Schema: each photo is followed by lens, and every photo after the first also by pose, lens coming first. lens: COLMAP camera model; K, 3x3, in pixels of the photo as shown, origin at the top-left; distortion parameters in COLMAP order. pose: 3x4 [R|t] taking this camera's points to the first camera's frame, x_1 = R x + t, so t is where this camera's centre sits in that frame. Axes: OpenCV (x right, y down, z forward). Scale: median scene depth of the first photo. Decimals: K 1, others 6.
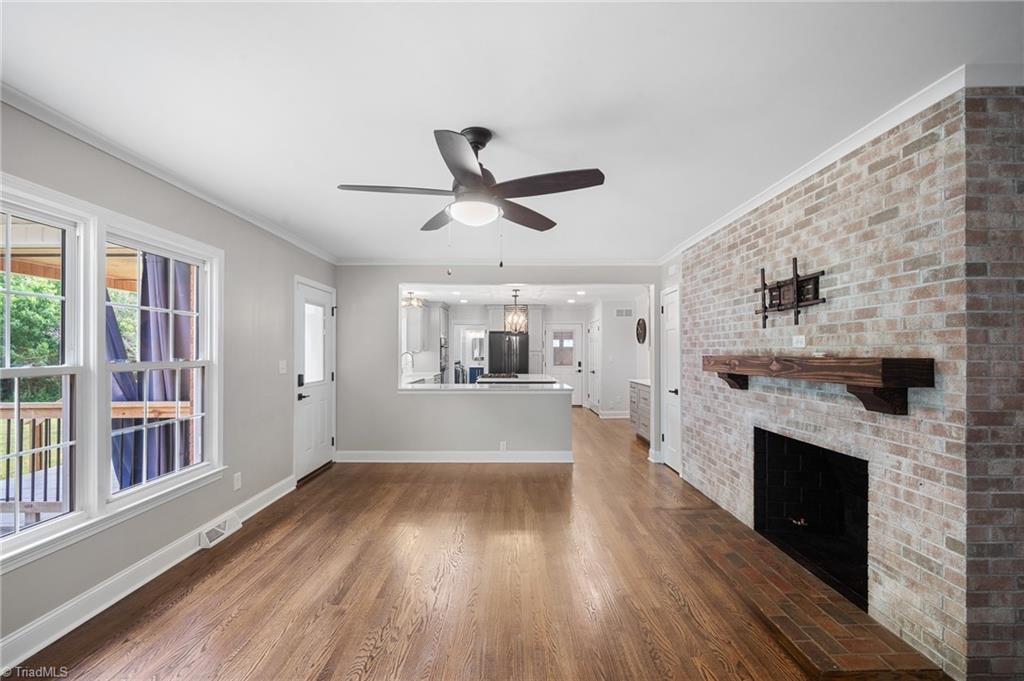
lens RADIAL K [[450.7, 0, 510.8], [0, 450.7, 350.3], [0, 0, 1]] dist [-0.000936, 0.000537]
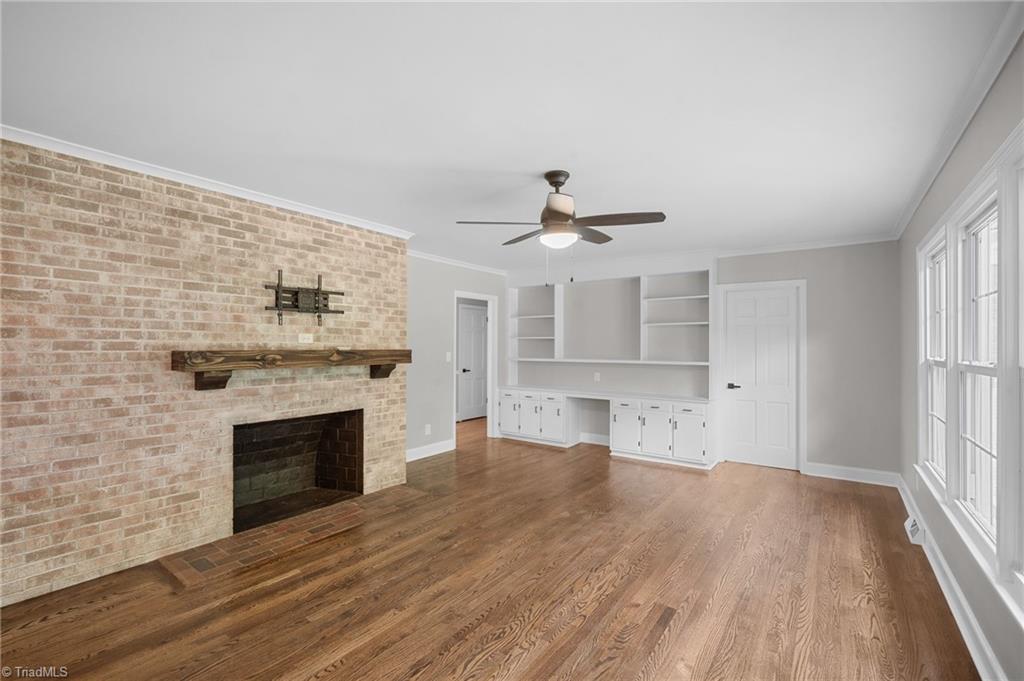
lens RADIAL K [[450.7, 0, 510.4], [0, 450.7, 344.5], [0, 0, 1]] dist [-0.000936, 0.000537]
pose [[-0.805282, -0.001401, 0.592890, -0.594216], [-0.005765, 0.999968, -0.005468, 0.001411], [-0.592864, -0.007821, -0.805265, 1.723803]]
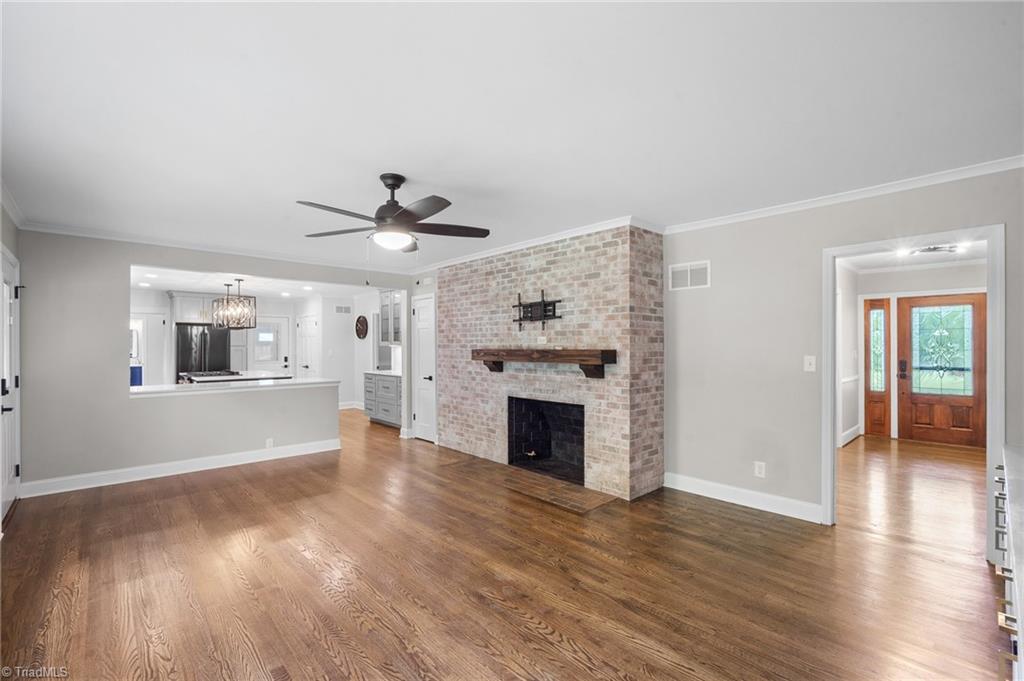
lens RADIAL K [[450.7, 0, 508.1], [0, 450.7, 347.3], [0, 0, 1]] dist [-0.000936, 0.000537]
pose [[0.738353, -0.003029, 0.674407, -0.578582], [-0.000895, 0.999985, 0.005471, -0.002912], [-0.674413, -0.004643, 0.738339, -0.136813]]
